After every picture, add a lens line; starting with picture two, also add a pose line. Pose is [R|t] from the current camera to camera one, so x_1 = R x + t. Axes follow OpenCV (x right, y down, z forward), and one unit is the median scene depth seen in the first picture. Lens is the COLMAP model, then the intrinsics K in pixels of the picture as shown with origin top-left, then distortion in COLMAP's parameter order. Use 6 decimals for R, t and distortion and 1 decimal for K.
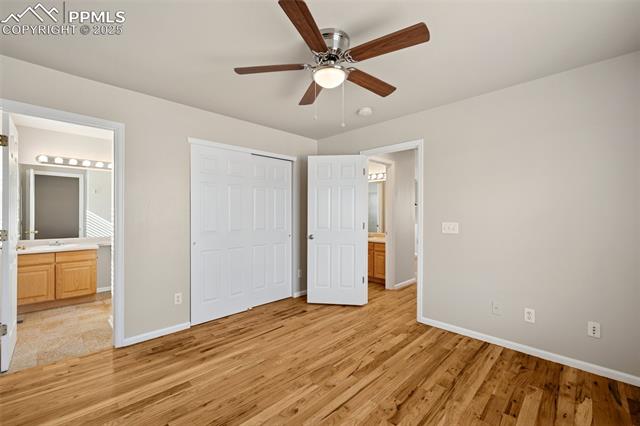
lens RADIAL K [[265.6, 0, 319.5], [0, 265.6, 215.0], [0, 0, 1]] dist [-0.001884, -0.000222]
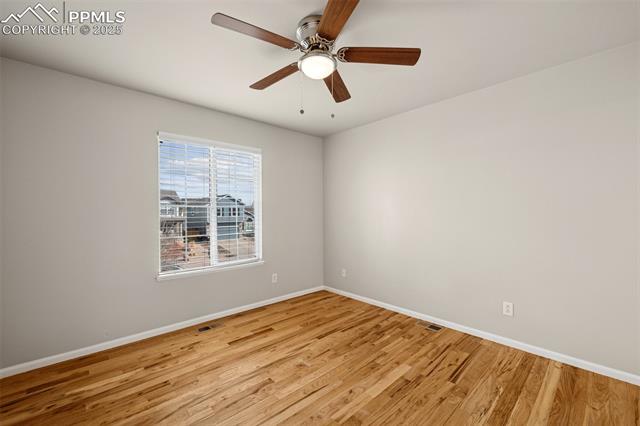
lens RADIAL K [[265.6, 0, 319.1], [0, 265.6, 212.2], [0, 0, 1]] dist [-0.001884, -0.000222]
pose [[-0.999422, 0.001248, 0.033981, 0.005256], [0.001220, 0.999999, -0.000842, -0.003215], [-0.033982, -0.000800, -0.999422, 1.993932]]
